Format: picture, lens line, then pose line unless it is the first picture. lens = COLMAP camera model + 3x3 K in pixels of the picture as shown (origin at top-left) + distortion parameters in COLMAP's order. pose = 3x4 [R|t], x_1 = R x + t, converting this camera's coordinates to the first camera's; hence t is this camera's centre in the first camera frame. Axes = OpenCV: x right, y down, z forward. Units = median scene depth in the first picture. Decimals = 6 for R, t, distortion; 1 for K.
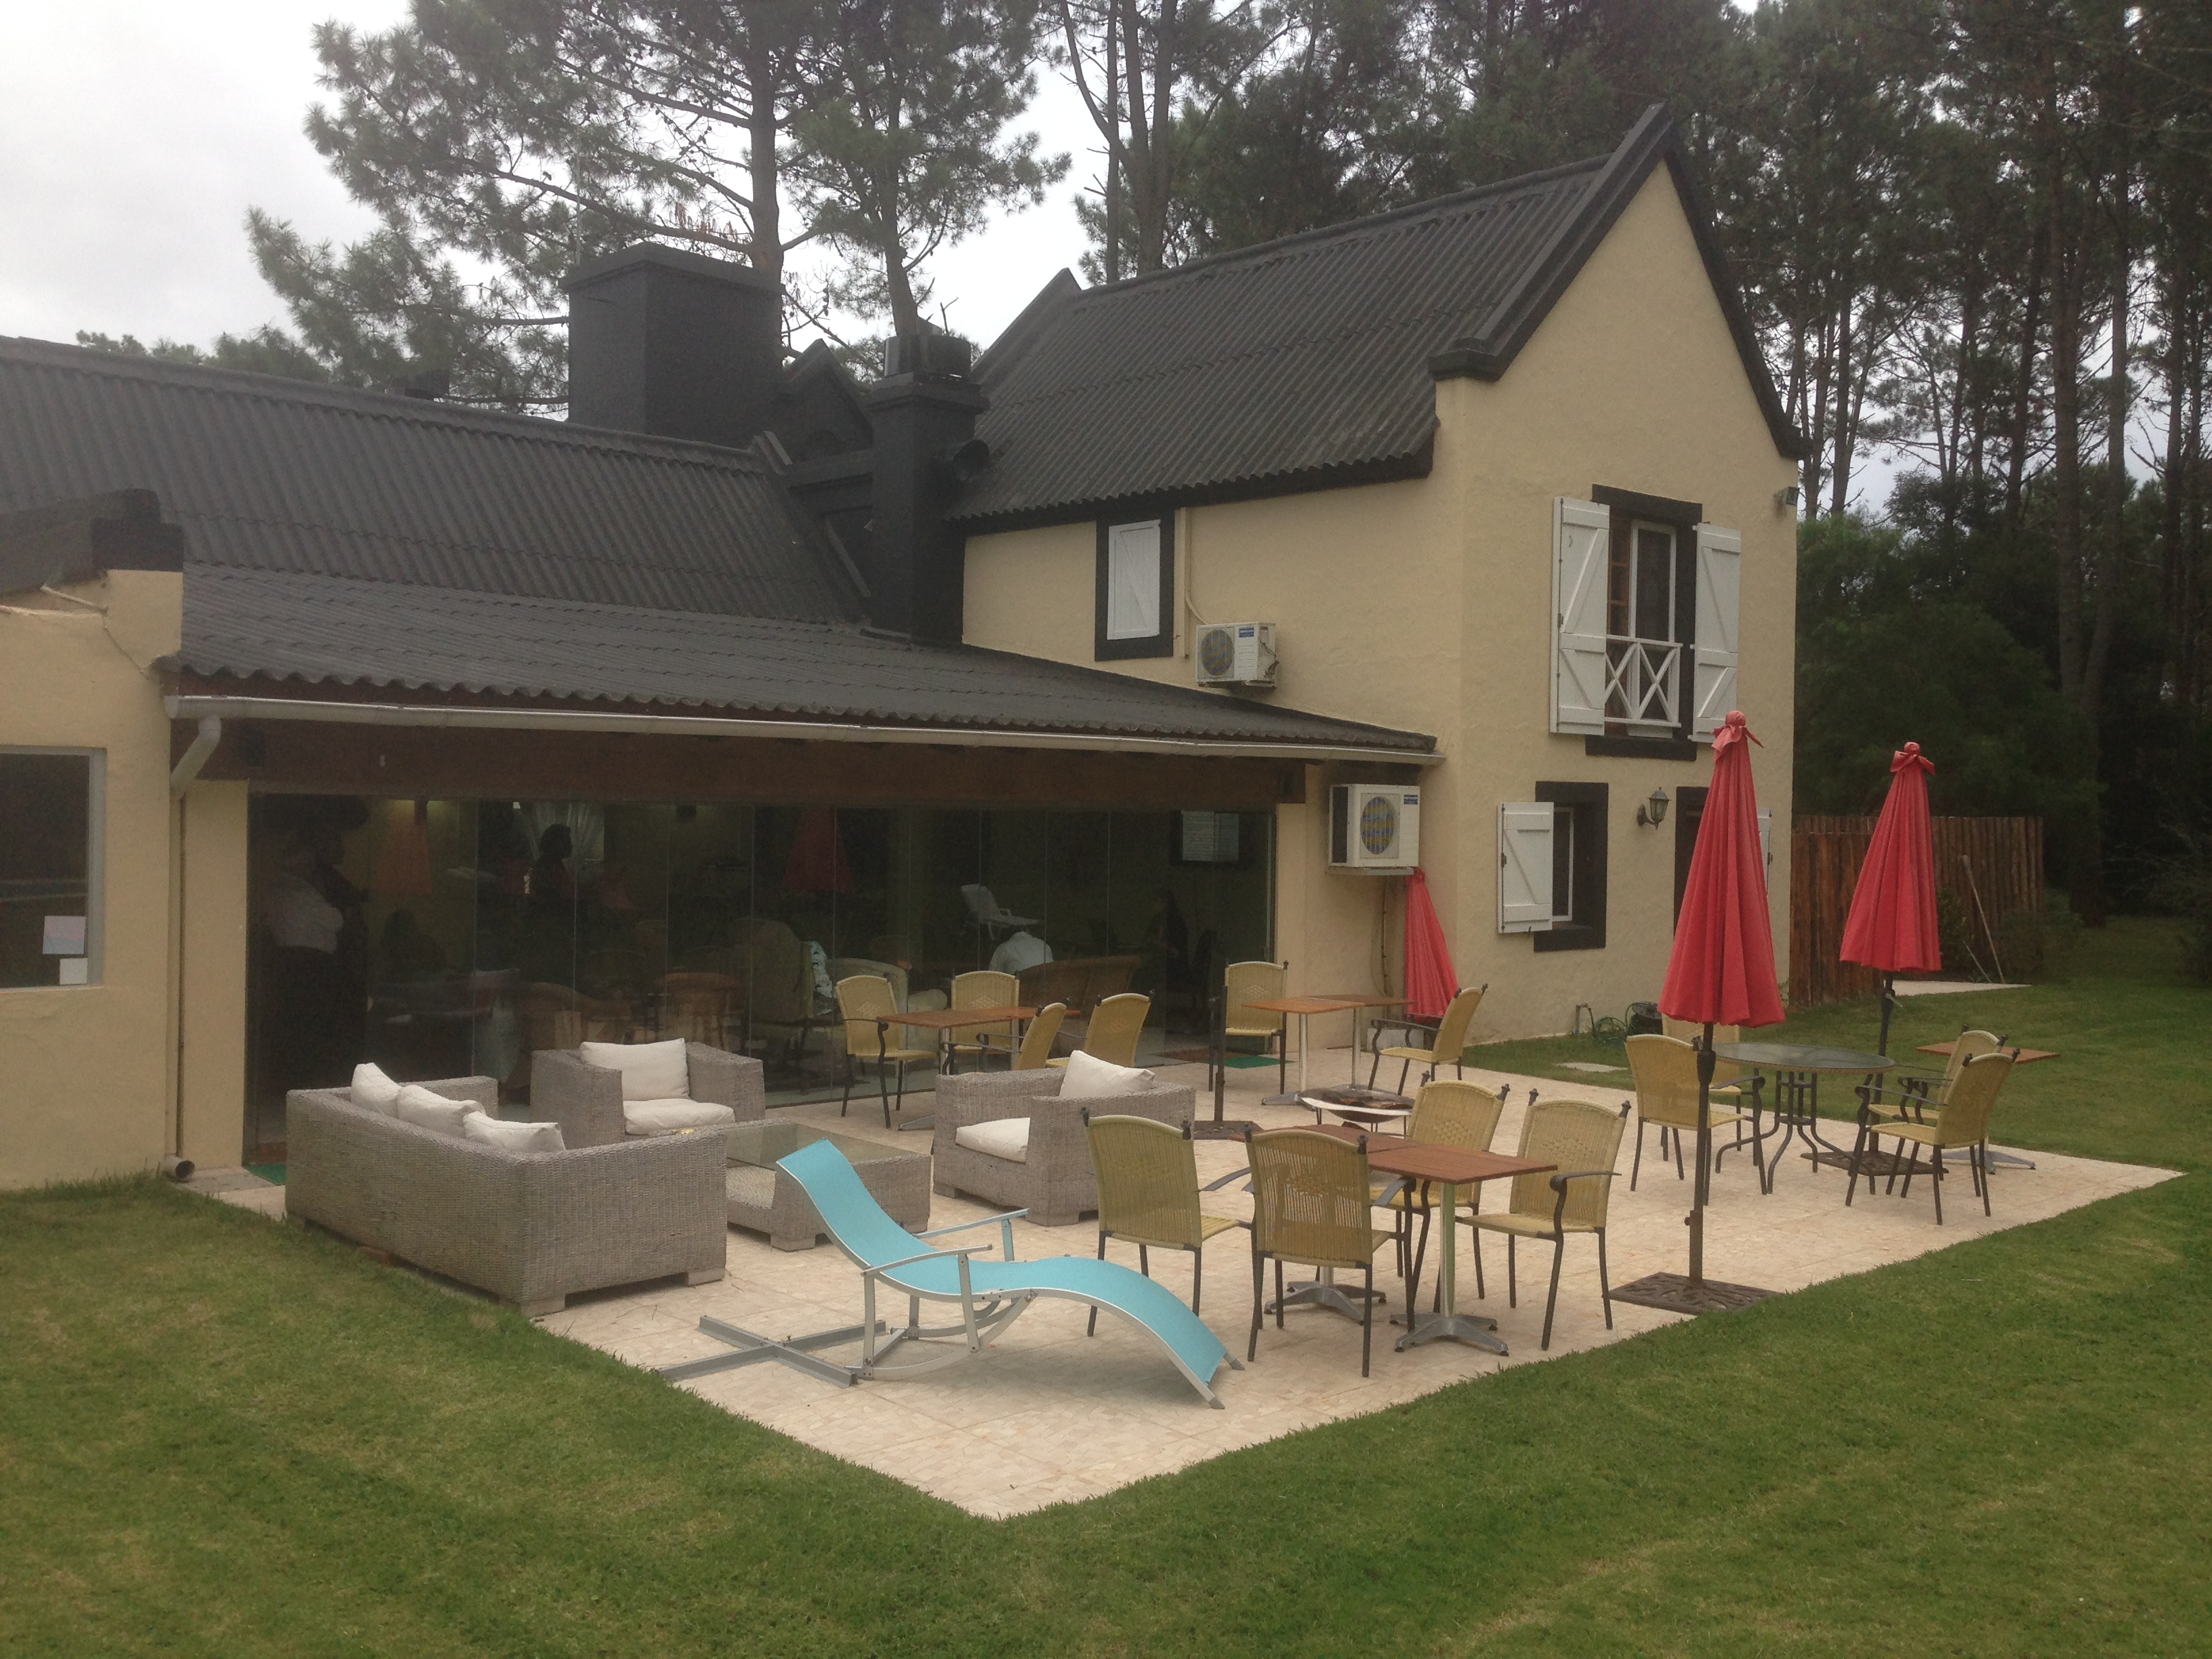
lens RADIAL K [[2018.4, 0, 1094.6], [0, 2018.4, 823.4], [0, 0, 1]] dist [0.049526, 0.000000]
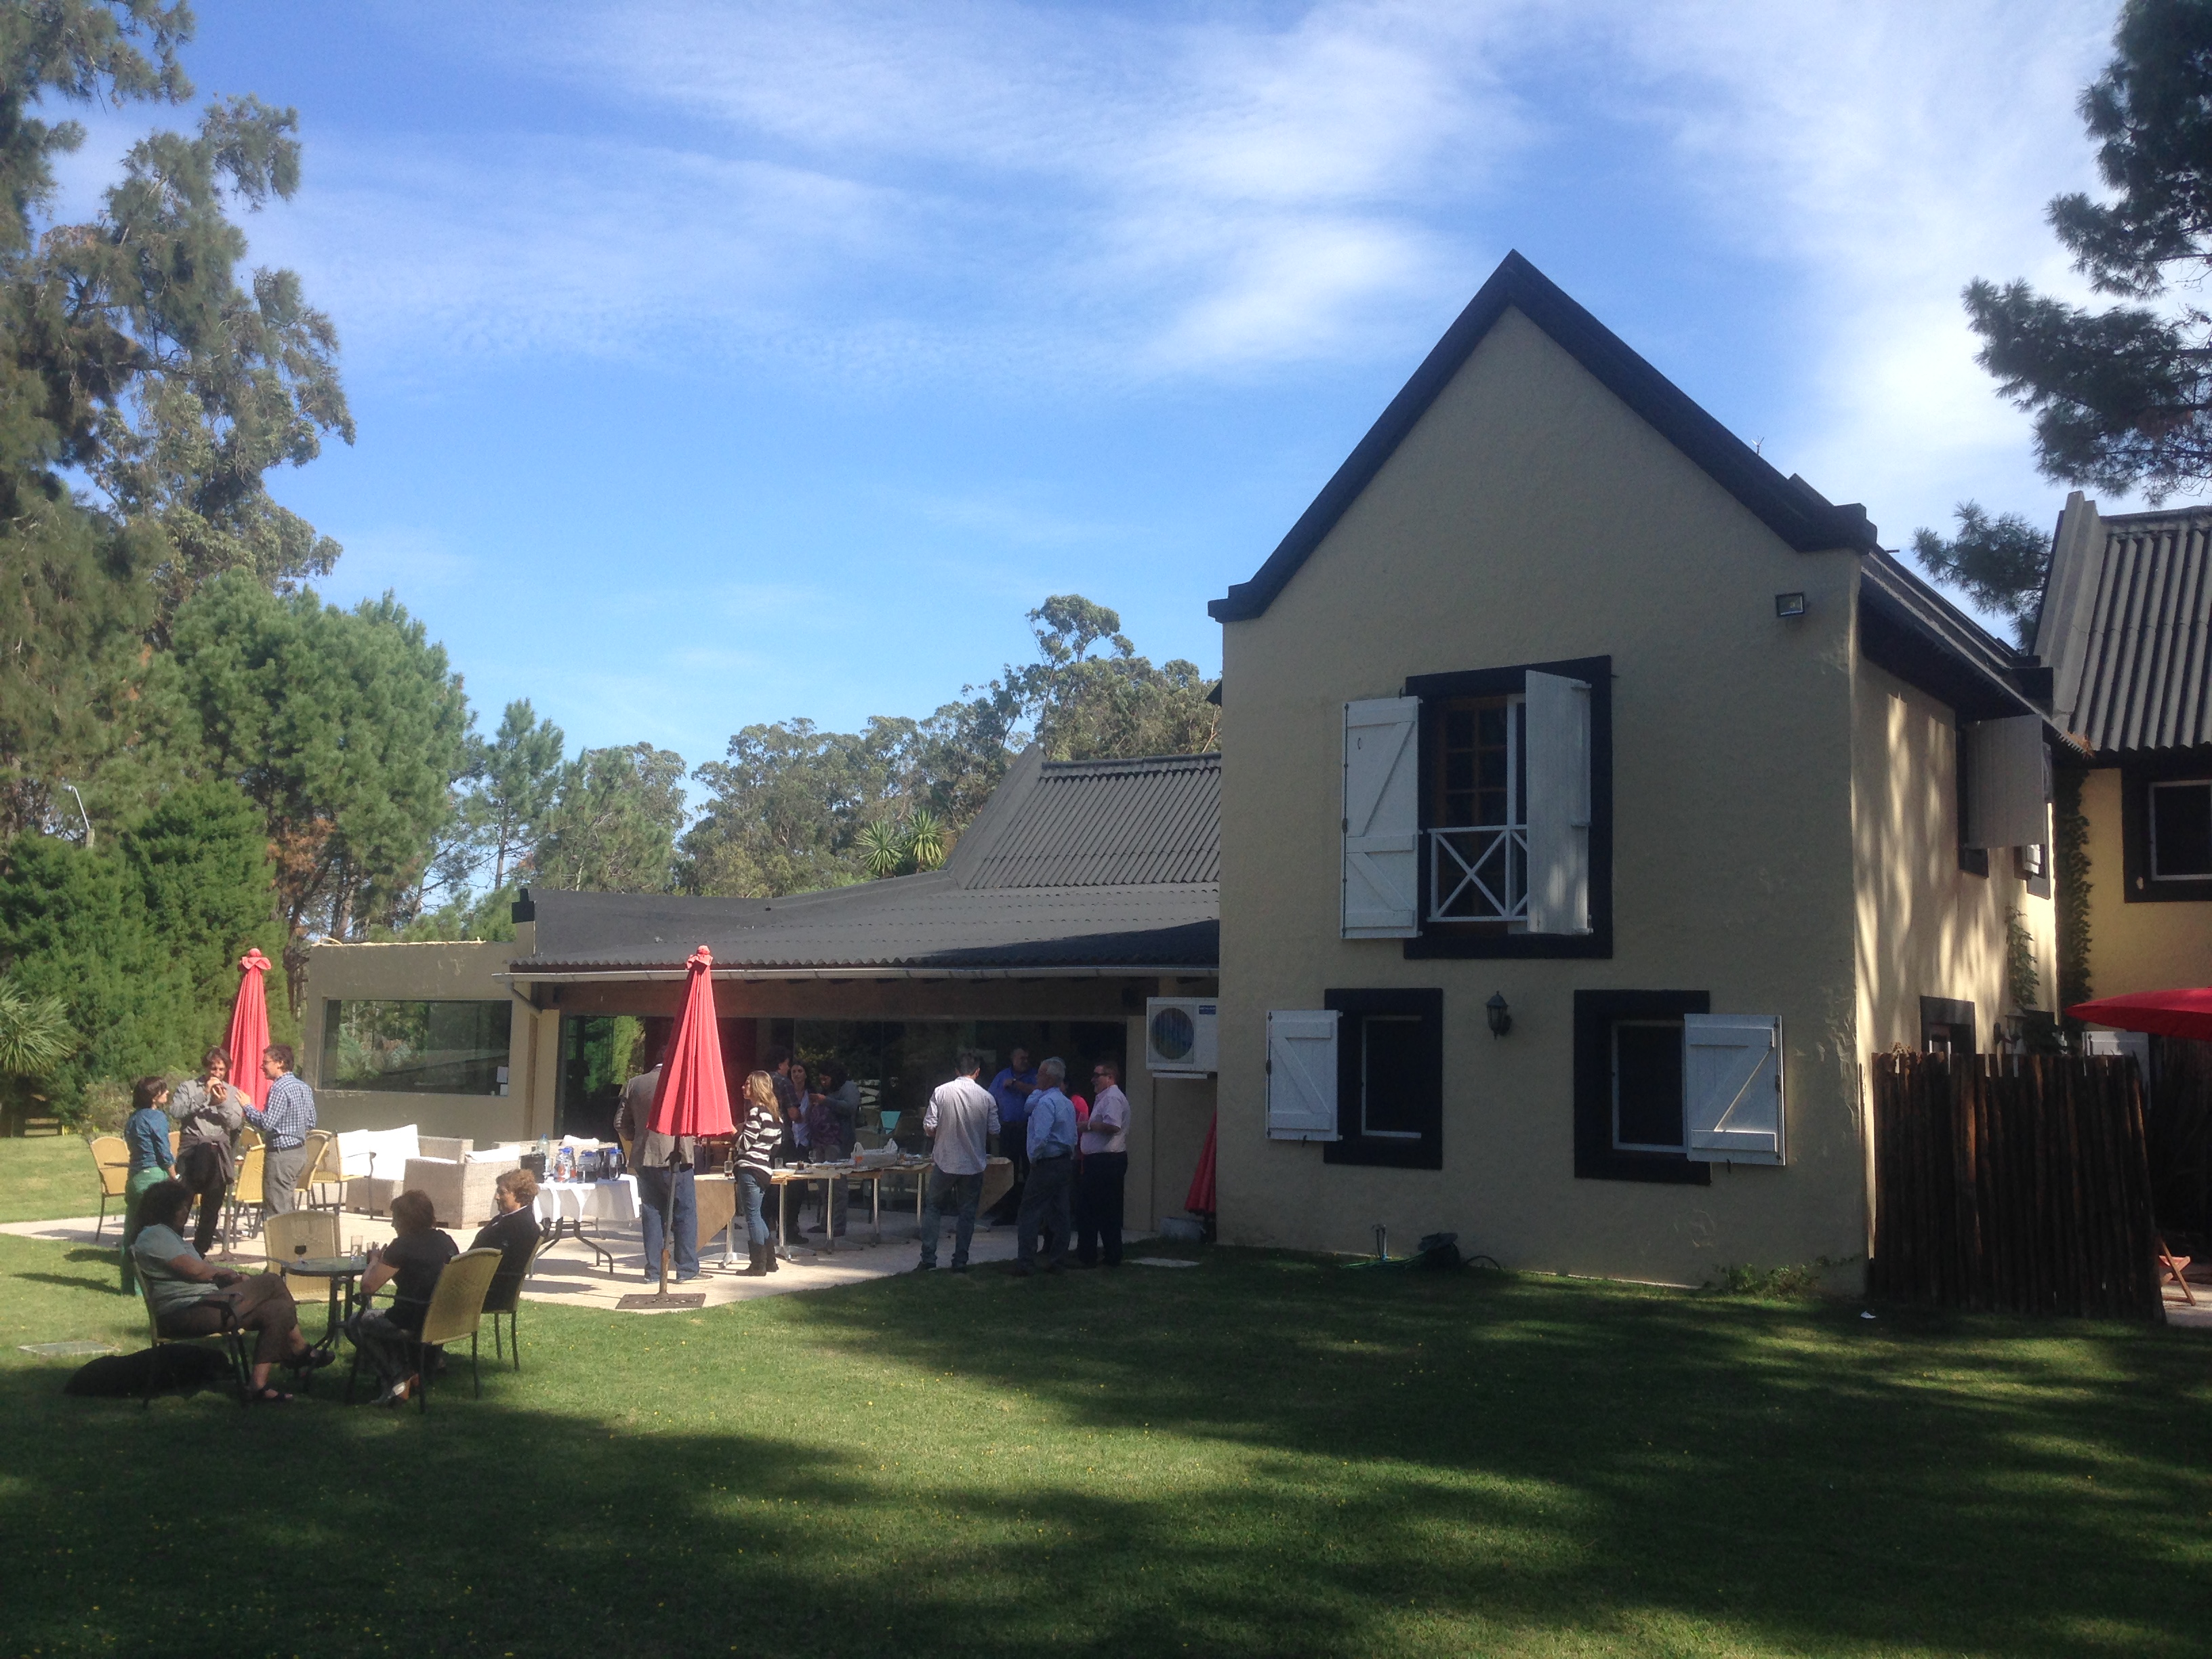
lens RADIAL K [[2018.4, 0, 1119.8], [0, 2018.4, 817.9], [0, 0, 1]] dist [0.049526, 0.000000]
pose [[0.219014, -0.114869, -0.968937, 1.161312], [-0.018122, 0.992396, -0.121746, 0.018583], [0.975553, 0.044223, 0.215267, 0.678047]]
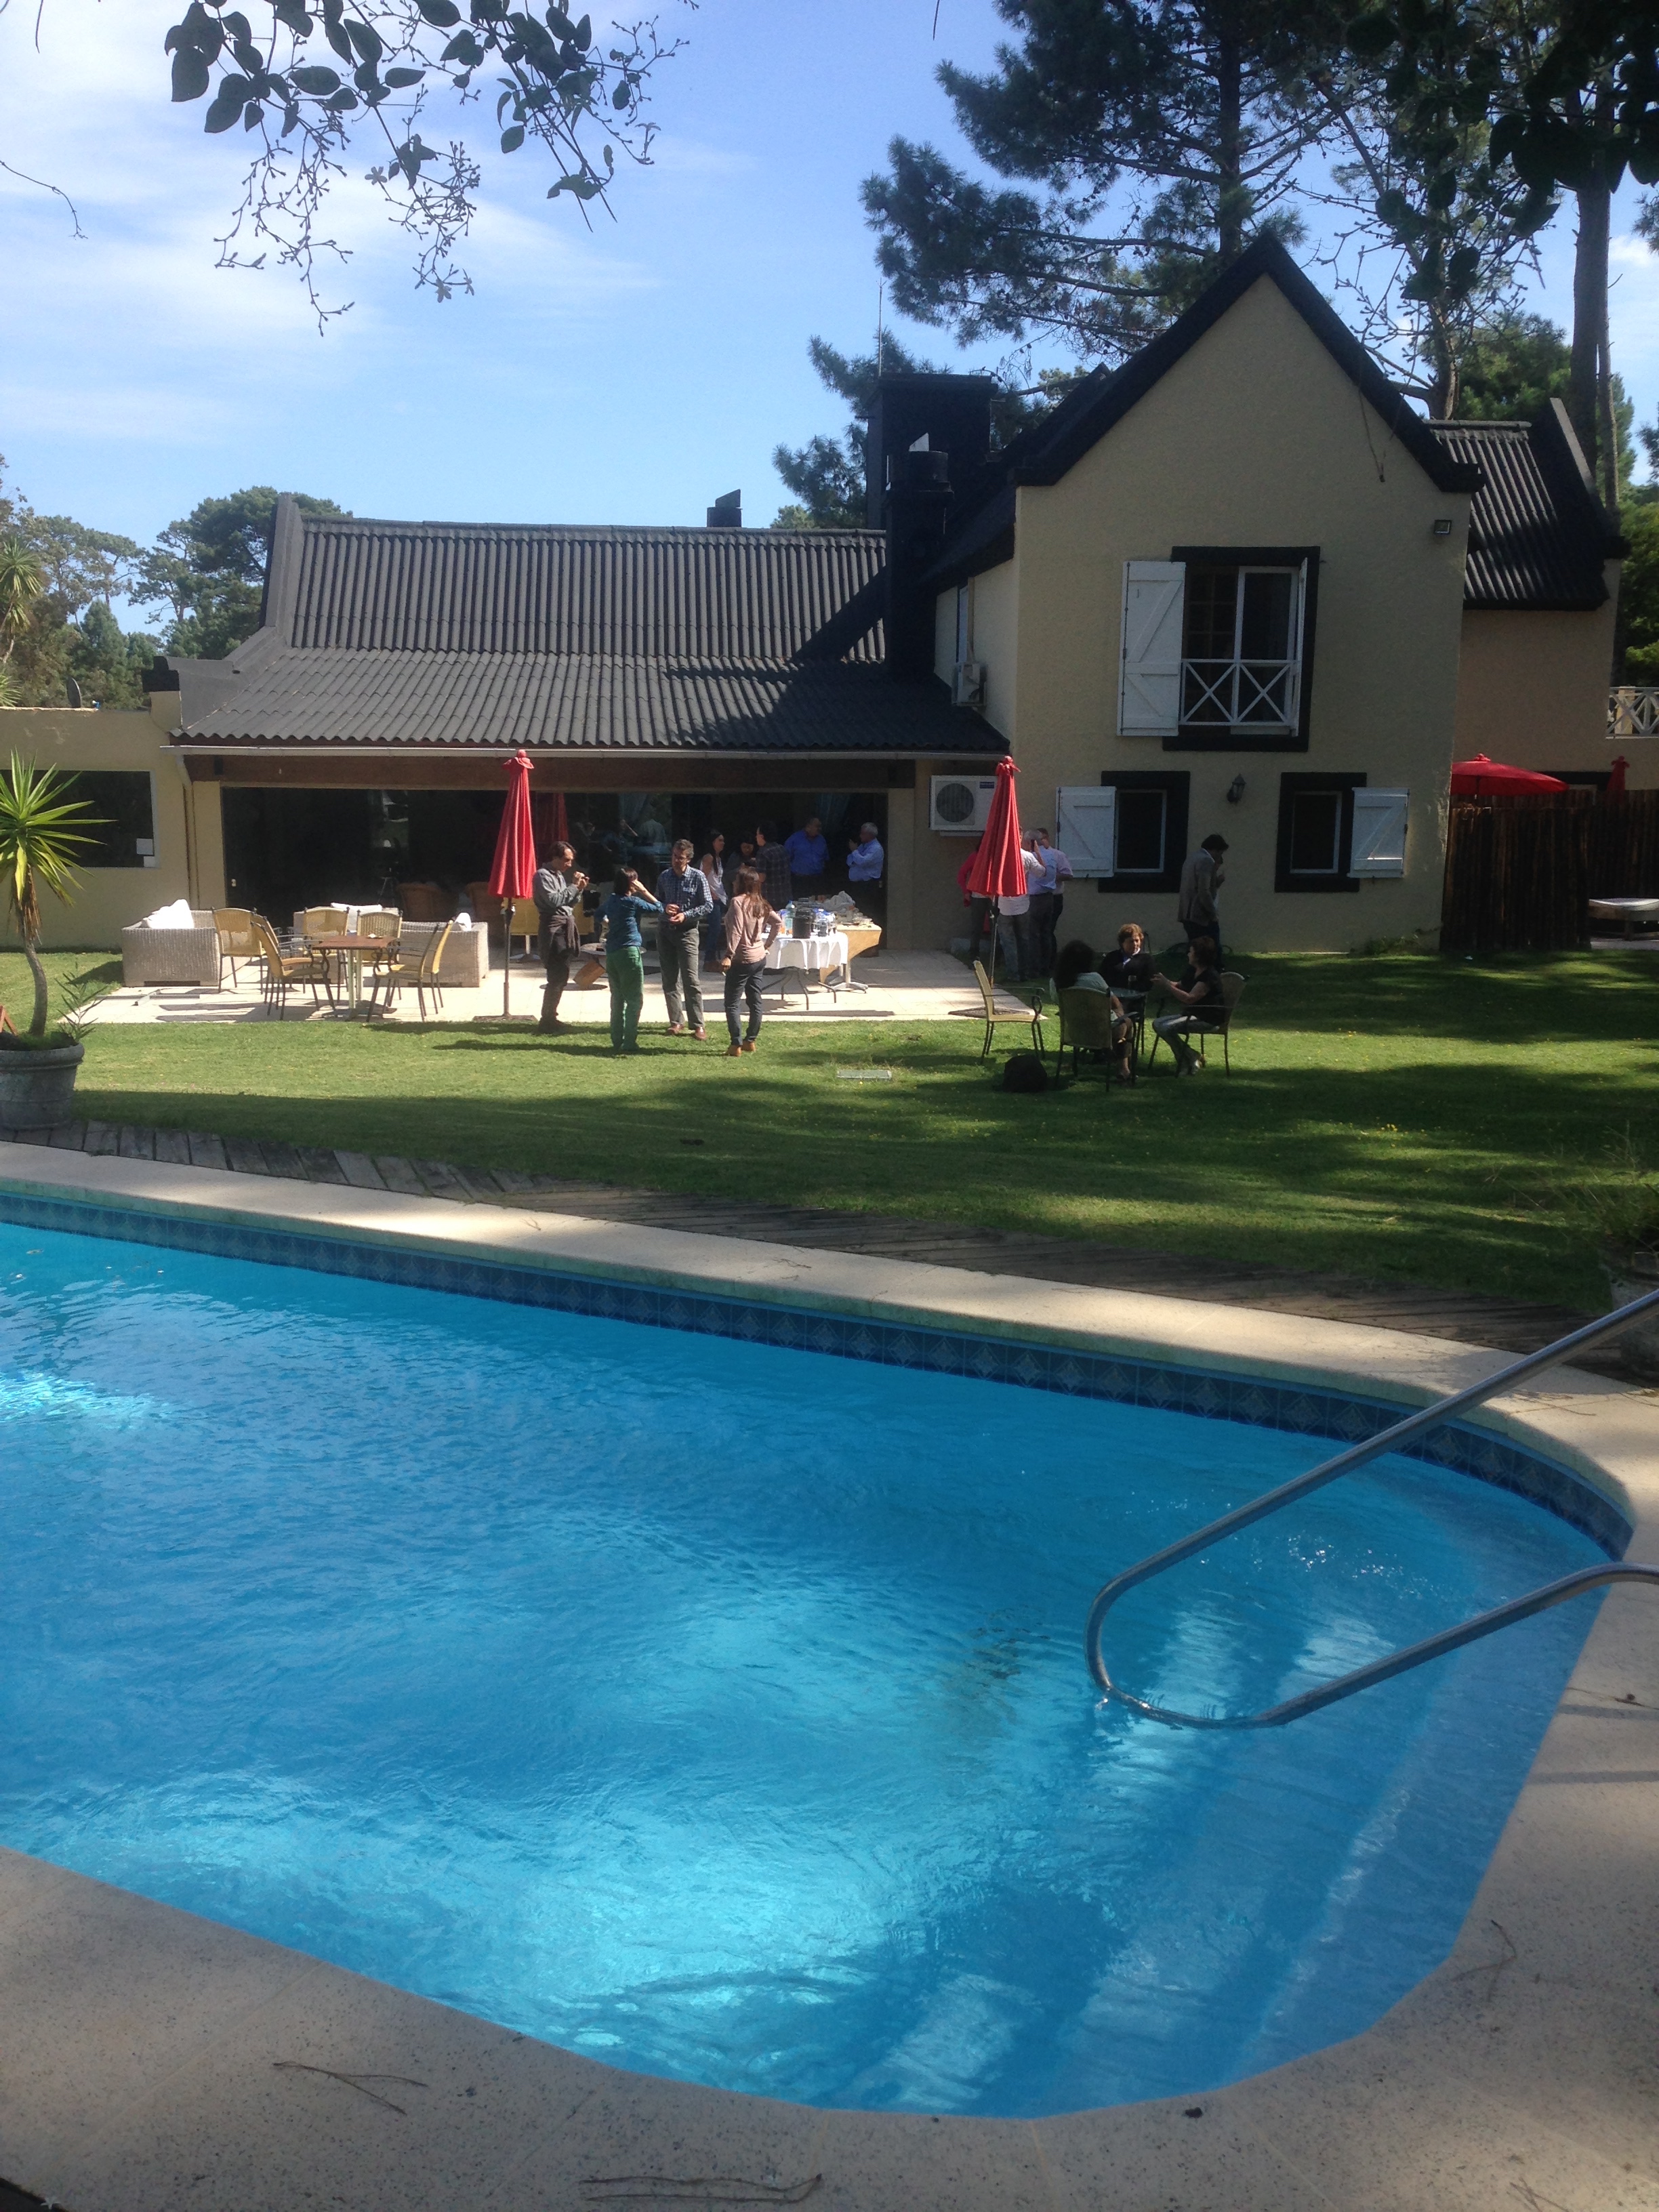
lens RADIAL K [[2018.4, 0, 821.1], [0, 2018.4, 1109.7], [0, 0, 1]] dist [0.049526, 0.000000]
pose [[0.795050, 0.094215, -0.599182, 0.925022], [0.000620, 0.987736, 0.156135, -0.007717], [0.606543, -0.124507, 0.785241, -0.257317]]
